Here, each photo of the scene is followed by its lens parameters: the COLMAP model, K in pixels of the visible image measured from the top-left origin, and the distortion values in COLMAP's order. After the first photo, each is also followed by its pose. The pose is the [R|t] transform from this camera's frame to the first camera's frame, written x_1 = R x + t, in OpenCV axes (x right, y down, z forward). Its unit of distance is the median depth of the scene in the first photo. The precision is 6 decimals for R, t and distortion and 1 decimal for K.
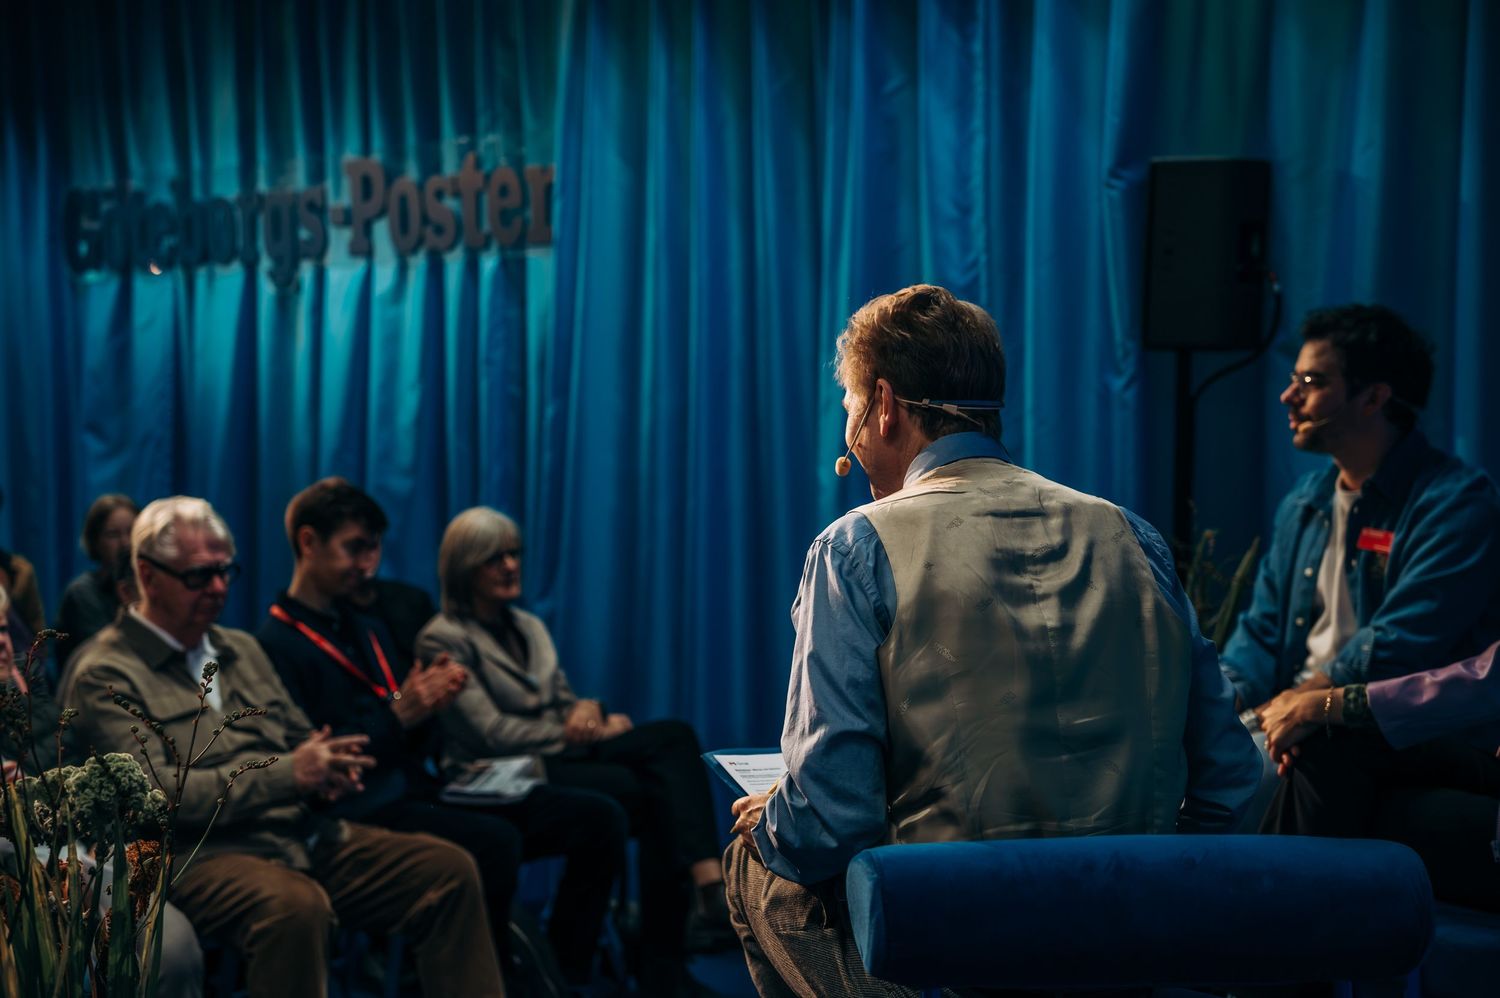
lens RADIAL K [[2264.9, 0, 707.4], [0, 2264.9, 453.5], [0, 0, 1]] dist [0.449510, 0.000000]
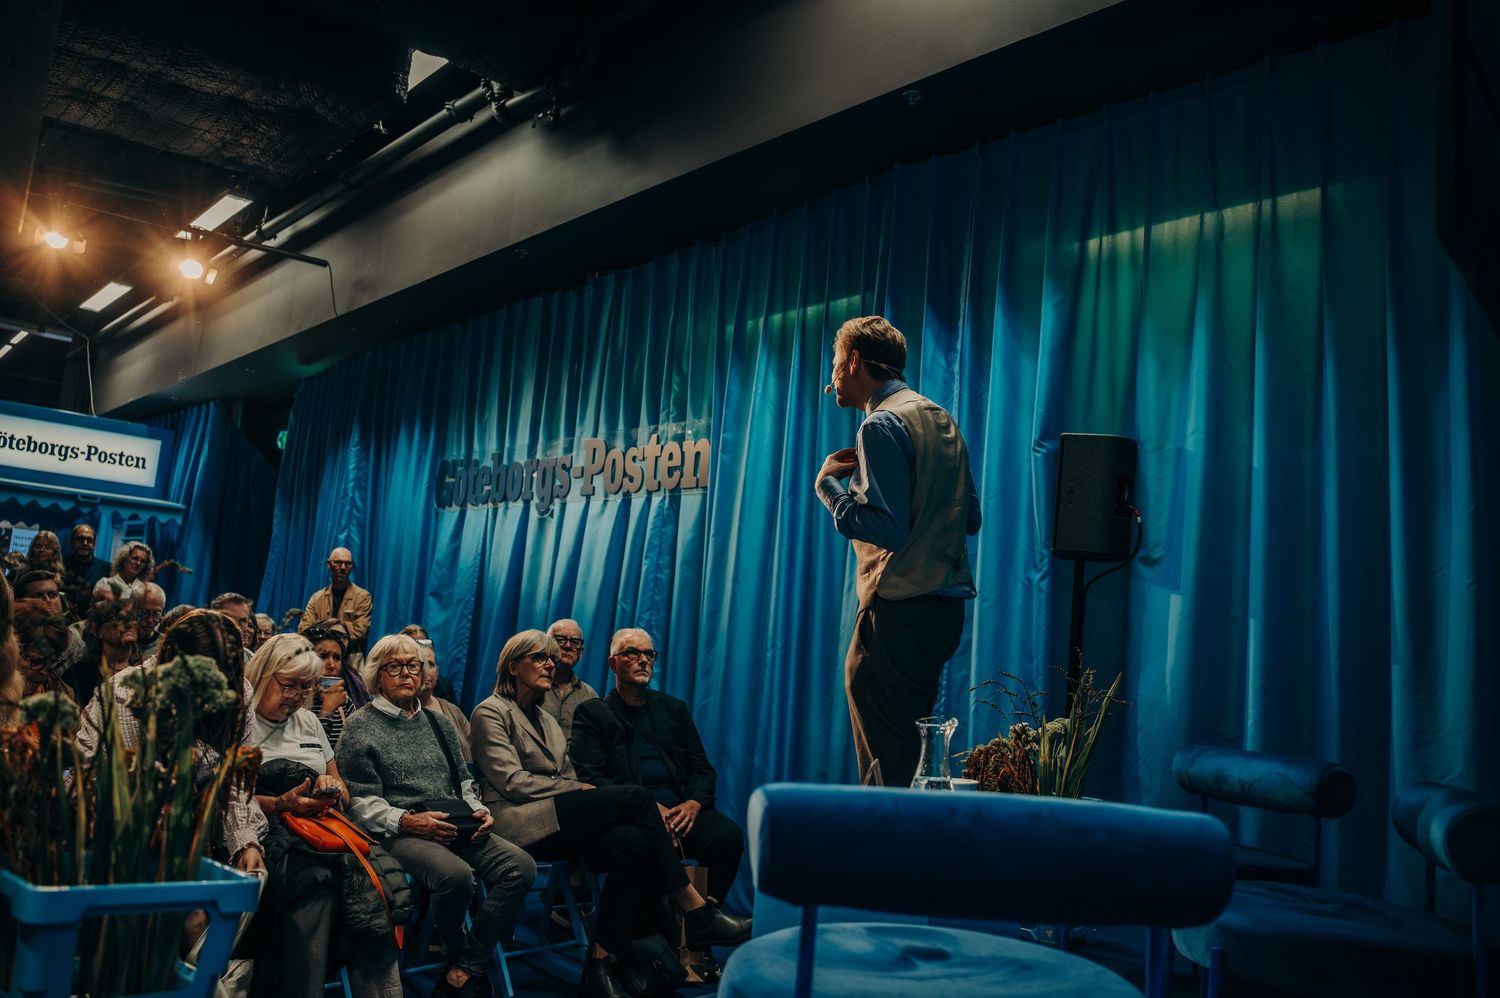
lens RADIAL K [[1223.2, 0, 733.0], [0, 1223.2, 494.9], [0, 0, 1]] dist [-0.021880, -0.001318]
pose [[0.993165, 0.069765, -0.093571, 0.039451], [-0.084223, 0.983397, -0.160738, 0.049690], [0.080804, 0.167521, 0.982552, 0.138849]]
